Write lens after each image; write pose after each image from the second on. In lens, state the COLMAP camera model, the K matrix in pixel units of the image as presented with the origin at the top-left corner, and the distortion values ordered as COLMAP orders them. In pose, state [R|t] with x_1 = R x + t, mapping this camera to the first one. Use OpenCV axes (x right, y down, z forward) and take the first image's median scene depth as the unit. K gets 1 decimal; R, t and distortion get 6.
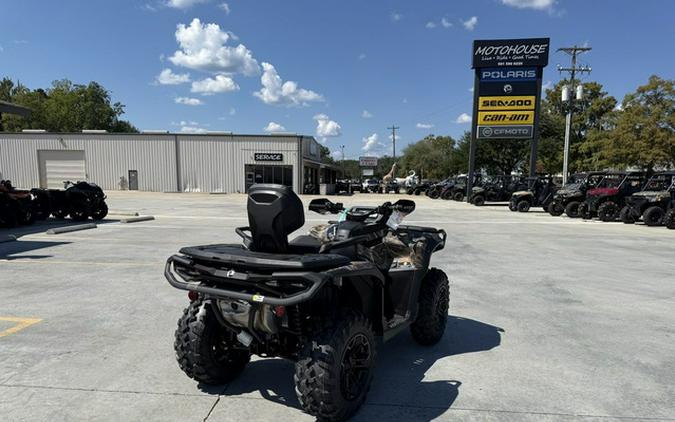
lens RADIAL K [[481.8, 0, 334.8], [0, 481.8, 245.5], [0, 0, 1]] dist [0.026292, -0.028733]
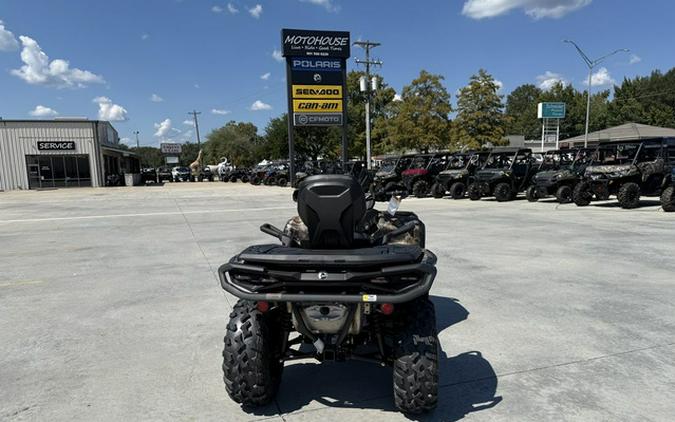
lens RADIAL K [[480.7, 0, 335.3], [0, 480.7, 240.2], [0, 0, 1]] dist [0.038335, -0.044971]
pose [[0.918479, -0.094092, 0.384114, -0.084627], [0.087838, 0.995560, 0.033836, -0.005725], [-0.385592, 0.002662, 0.922665, 0.025981]]
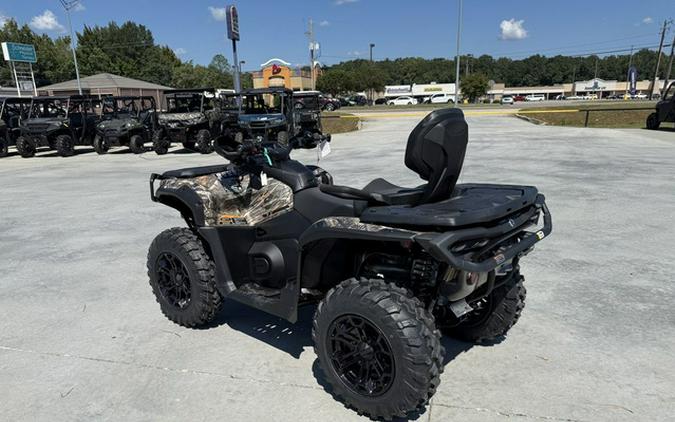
lens RADIAL K [[481.8, 0, 333.8], [0, 481.8, 248.9], [0, 0, 1]] dist [0.026292, -0.028733]
pose [[0.180523, -0.298032, 0.937330, -0.166087], [0.155140, 0.949686, 0.272081, -0.026861], [-0.971258, 0.096301, 0.217677, 0.177262]]
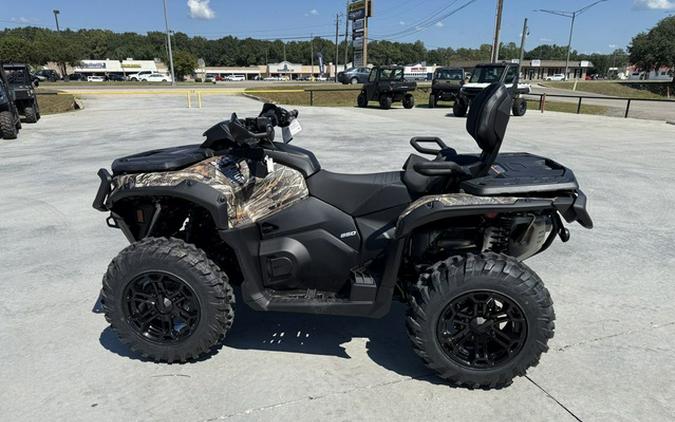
lens RADIAL K [[481.8, 0, 331.7], [0, 481.8, 246.4], [0, 0, 1]] dist [0.026292, -0.028733]
pose [[-0.380990, -0.313182, 0.869922, -0.142679], [0.122204, 0.915572, 0.383137, -0.038432], [-0.916468, 0.252279, -0.310551, 0.271704]]
